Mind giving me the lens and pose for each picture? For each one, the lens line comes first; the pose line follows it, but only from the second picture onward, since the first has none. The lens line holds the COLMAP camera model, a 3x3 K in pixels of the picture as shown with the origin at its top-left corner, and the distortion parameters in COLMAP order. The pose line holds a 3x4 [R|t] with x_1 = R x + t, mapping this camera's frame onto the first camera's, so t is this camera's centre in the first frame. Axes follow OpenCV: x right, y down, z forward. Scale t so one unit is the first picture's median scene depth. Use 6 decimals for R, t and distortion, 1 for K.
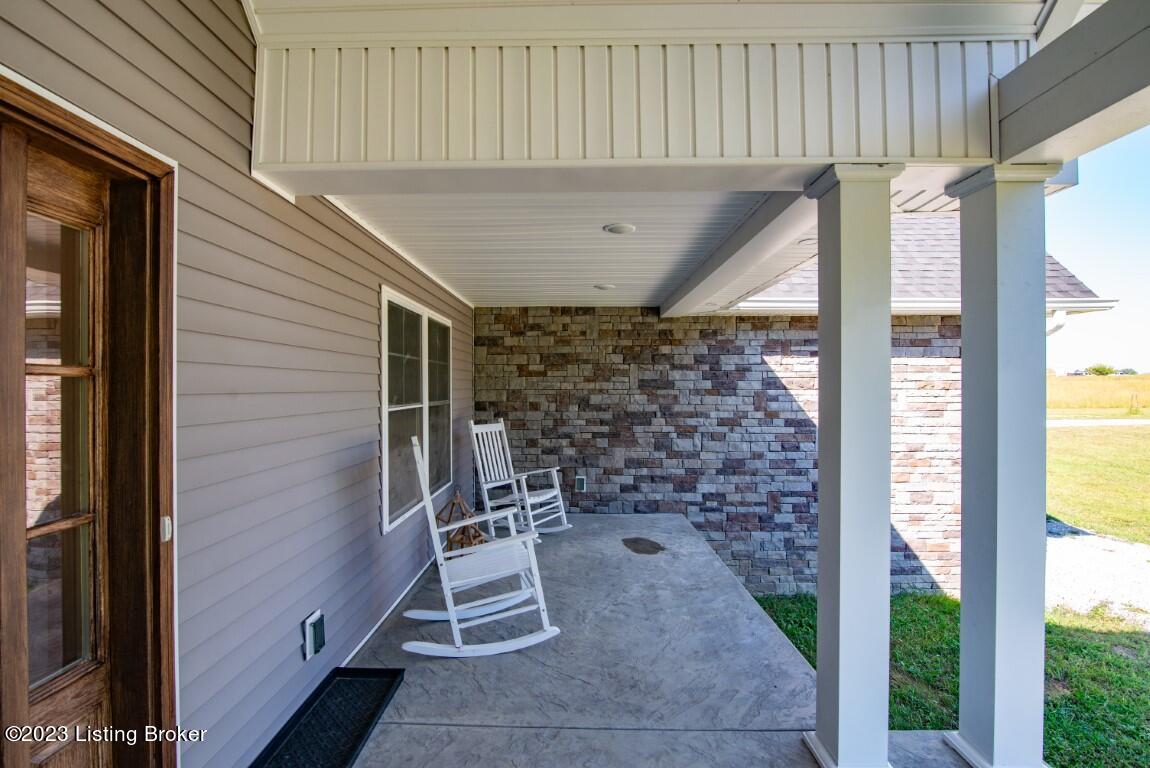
lens RADIAL K [[528.2, 0, 572.2], [0, 528.2, 388.2], [0, 0, 1]] dist [-0.001397, 0.000073]
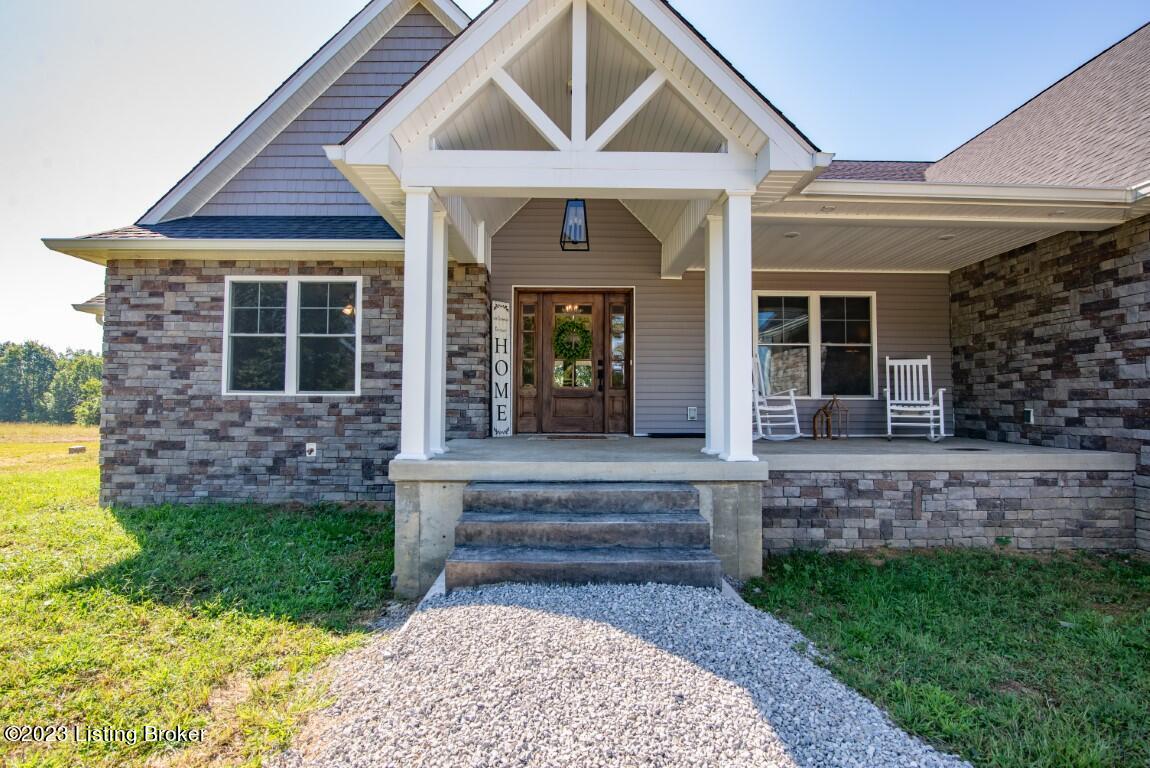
lens RADIAL K [[528.2, 0, 572.2], [0, 528.2, 385.2], [0, 0, 1]] dist [-0.001397, 0.000073]
pose [[0.016680, -0.037692, -0.999150, 1.031234], [-0.008096, 0.999251, -0.037831, 0.167329], [0.999828, 0.008720, 0.016363, 0.094209]]
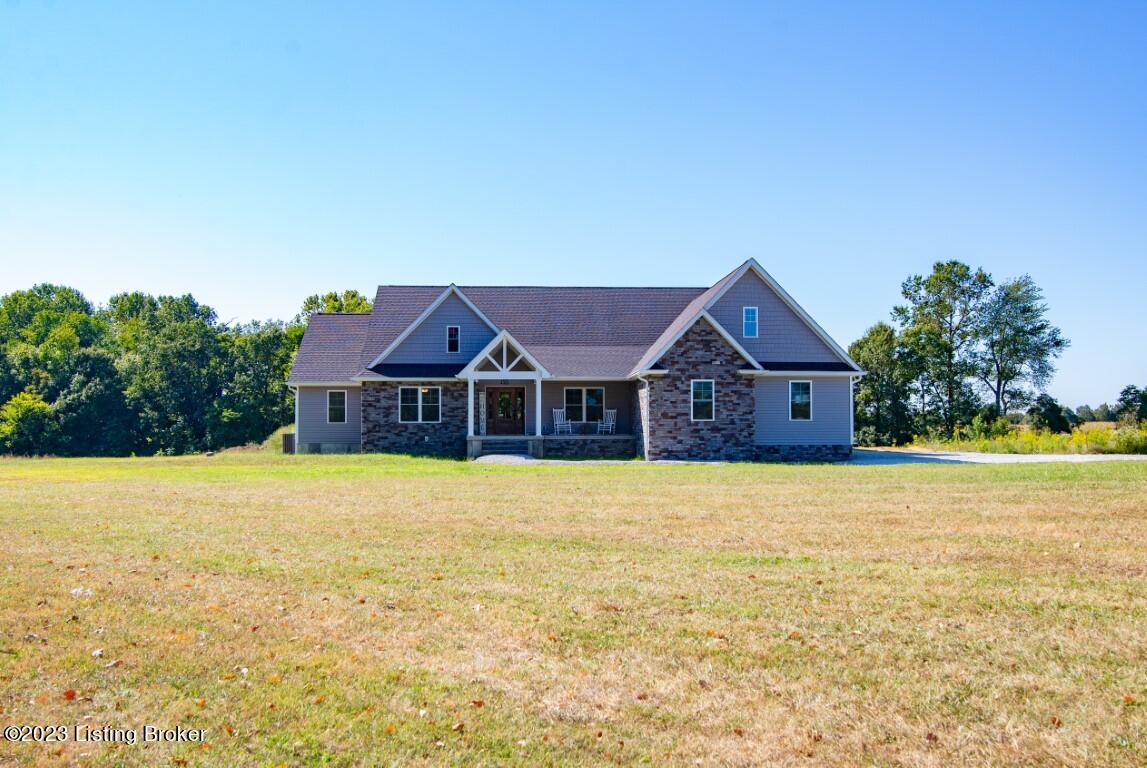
lens RADIAL K [[925.7, 0, 573.8], [0, 925.7, 383.4], [0, 0, 1]] dist [0.001304, 0.000032]
pose [[0.072806, -0.053093, -0.995932, 6.883026], [-0.001337, 0.998576, -0.053331, 0.226221], [0.997345, 0.005214, 0.072632, 0.126555]]
